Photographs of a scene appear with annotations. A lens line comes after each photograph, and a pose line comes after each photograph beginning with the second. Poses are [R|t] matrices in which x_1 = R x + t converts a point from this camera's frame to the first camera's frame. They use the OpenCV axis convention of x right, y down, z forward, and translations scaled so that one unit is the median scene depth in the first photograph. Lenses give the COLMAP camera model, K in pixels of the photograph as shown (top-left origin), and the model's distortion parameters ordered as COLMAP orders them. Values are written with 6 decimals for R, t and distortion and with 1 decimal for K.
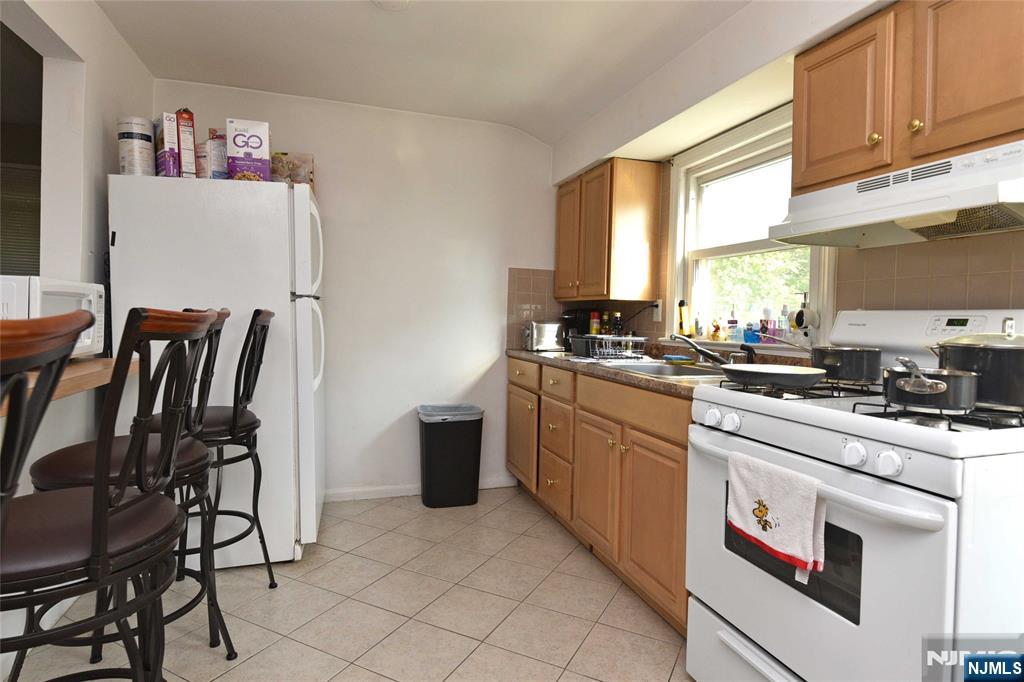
lens RADIAL K [[568.0, 0, 510.3], [0, 568.0, 361.5], [0, 0, 1]] dist [0.002014, -0.010723]
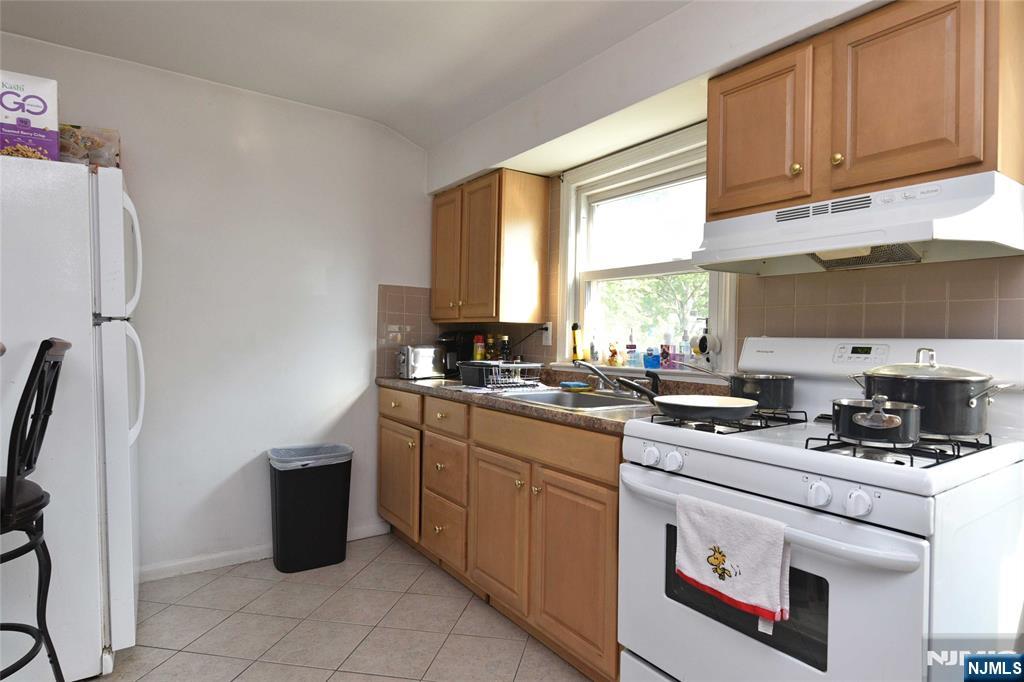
lens RADIAL K [[568.0, 0, 510.3], [0, 568.0, 361.5], [0, 0, 1]] dist [0.002014, -0.010723]
pose [[0.950713, -0.020722, 0.309380, -0.108045], [0.027215, 0.999490, -0.016686, -0.034926], [-0.308876, 0.024283, 0.950792, 0.146905]]
